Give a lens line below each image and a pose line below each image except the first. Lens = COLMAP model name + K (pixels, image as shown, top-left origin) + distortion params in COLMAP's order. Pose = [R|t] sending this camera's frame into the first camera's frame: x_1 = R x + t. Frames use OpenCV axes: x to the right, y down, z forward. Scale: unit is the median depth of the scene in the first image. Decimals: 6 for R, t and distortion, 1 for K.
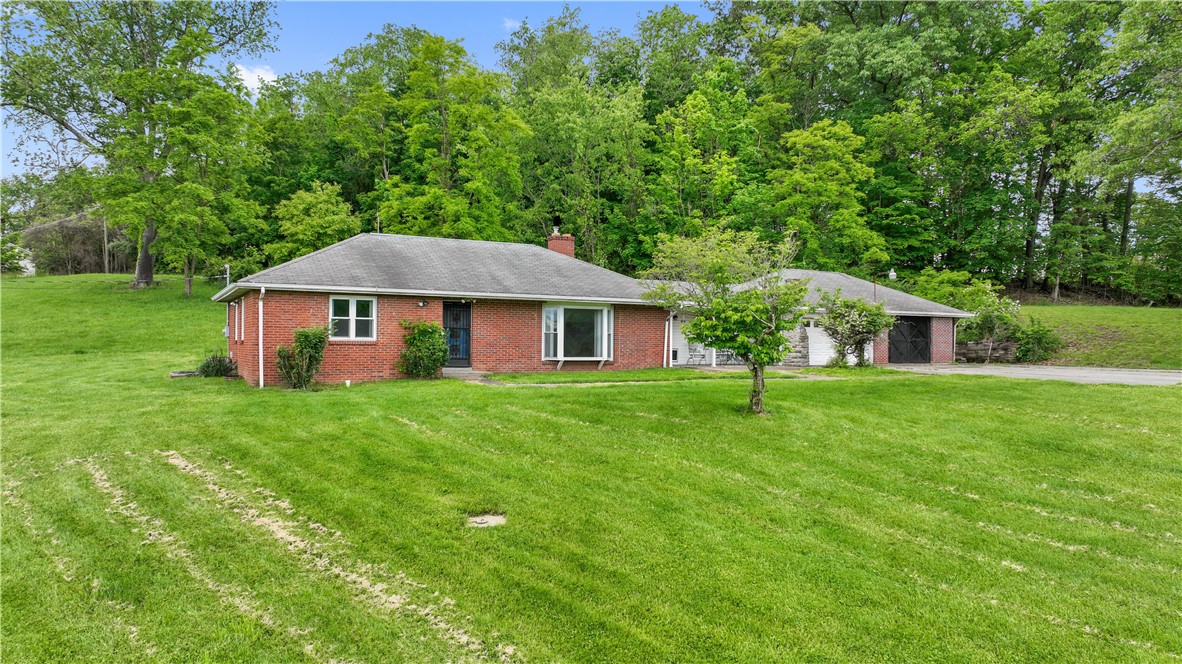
lens RADIAL K [[818.1, 0, 594.3], [0, 818.1, 331.7], [0, 0, 1]] dist [0.010664, 0.004085]
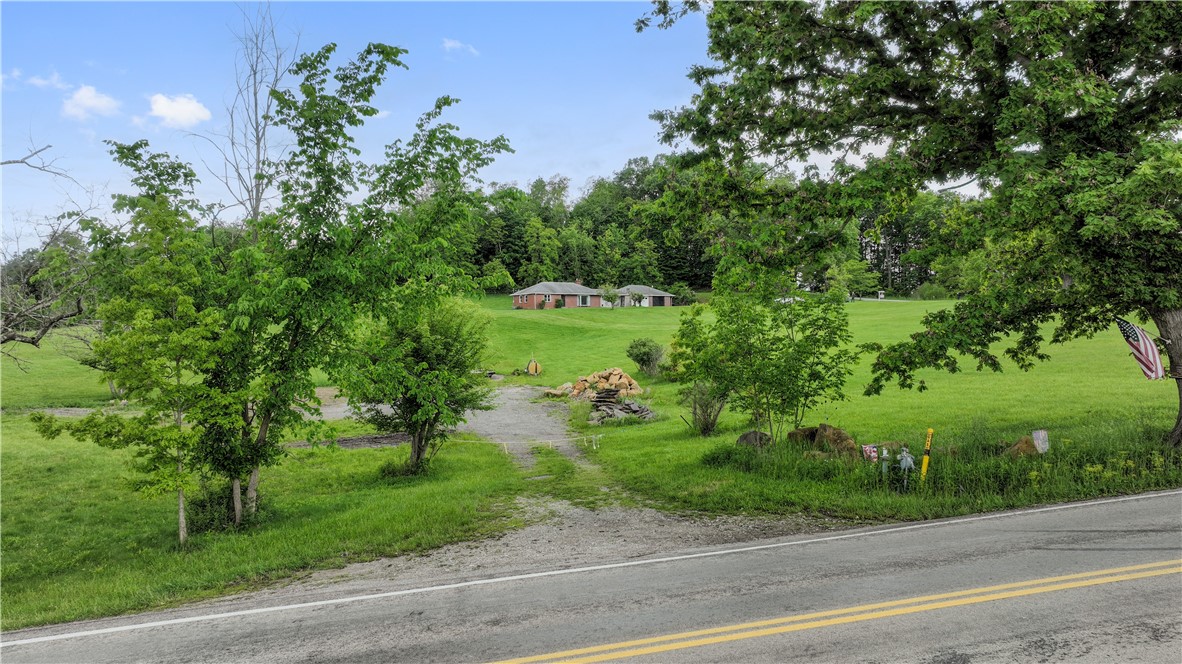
lens RADIAL K [[818.1, 0, 594.3], [0, 818.1, 331.7], [0, 0, 1]] dist [0.010664, 0.004085]
pose [[0.997215, -0.025305, 0.070161, -0.200241], [0.024304, 0.999591, 0.015081, 0.077808], [-0.070514, -0.013334, 0.997422, -2.610324]]
